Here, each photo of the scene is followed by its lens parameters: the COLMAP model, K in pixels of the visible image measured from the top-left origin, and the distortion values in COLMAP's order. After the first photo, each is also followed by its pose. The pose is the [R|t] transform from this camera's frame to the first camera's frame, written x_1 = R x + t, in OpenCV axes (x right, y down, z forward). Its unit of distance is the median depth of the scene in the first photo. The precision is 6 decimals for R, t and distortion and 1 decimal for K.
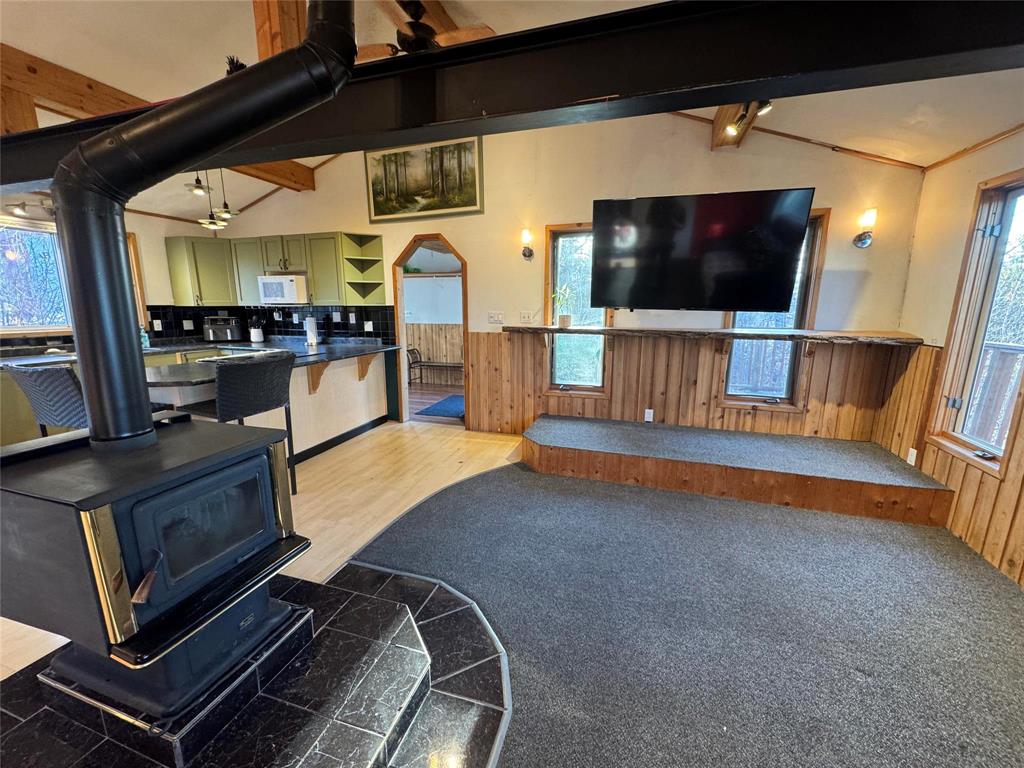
lens RADIAL K [[407.6, 0, 512.0], [0, 407.6, 384.0], [0, 0, 1]] dist [-0.003688, -0.000080]
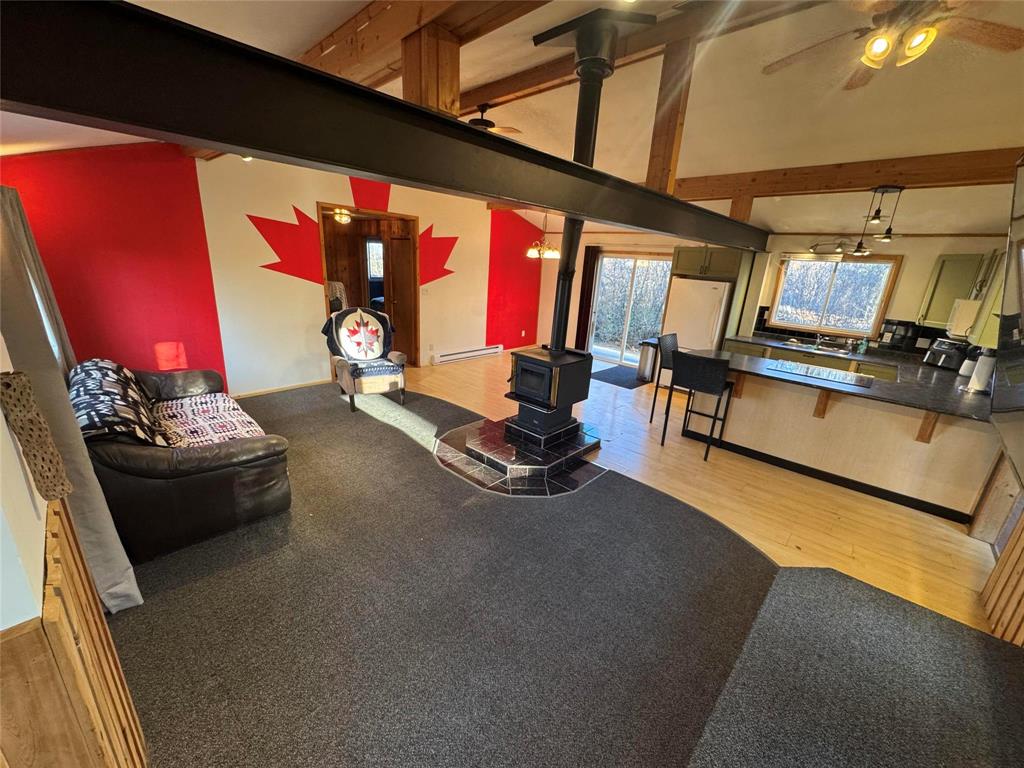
lens RADIAL K [[407.6, 0, 512.0], [0, 407.6, 384.0], [0, 0, 1]] dist [-0.003688, -0.000080]
pose [[-0.427176, 0.234227, -0.873303, 0.621927], [-0.229512, 0.906138, 0.355299, -0.210412], [0.874554, 0.352209, -0.333323, 0.584363]]
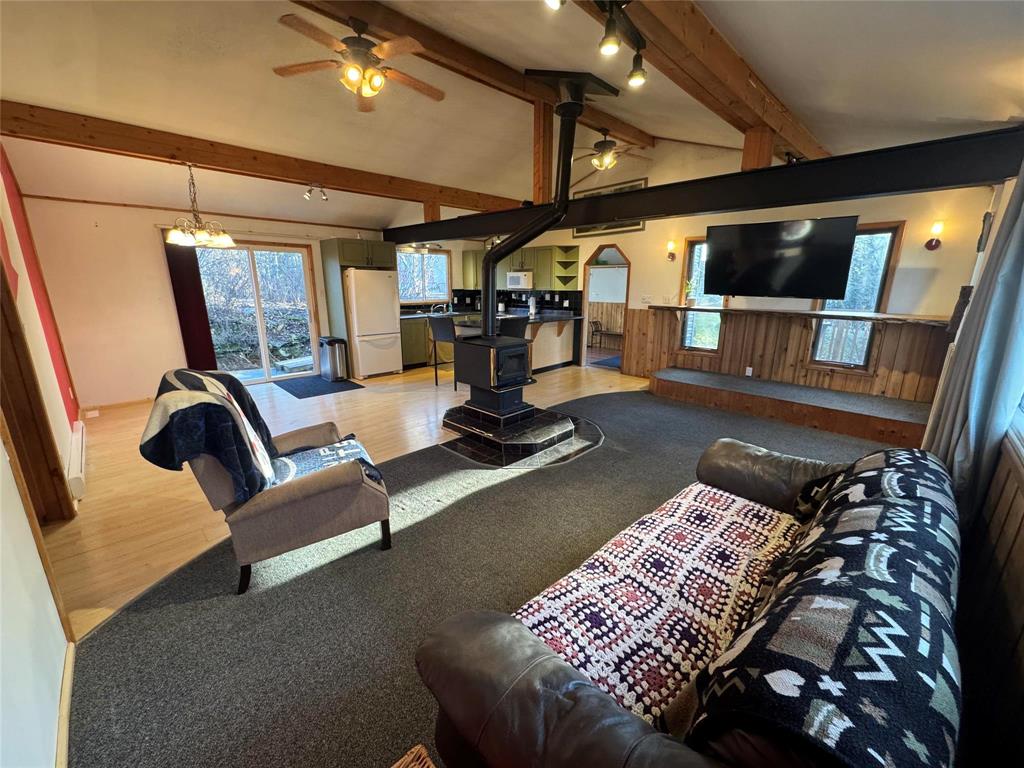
lens RADIAL K [[407.6, 0, 512.0], [0, 407.6, 384.0], [0, 0, 1]] dist [-0.003688, -0.000080]
pose [[0.891201, 0.108228, -0.440508, 0.216018], [-0.085666, 0.993801, 0.070855, 0.084509], [0.445446, -0.025409, 0.894948, -0.583771]]
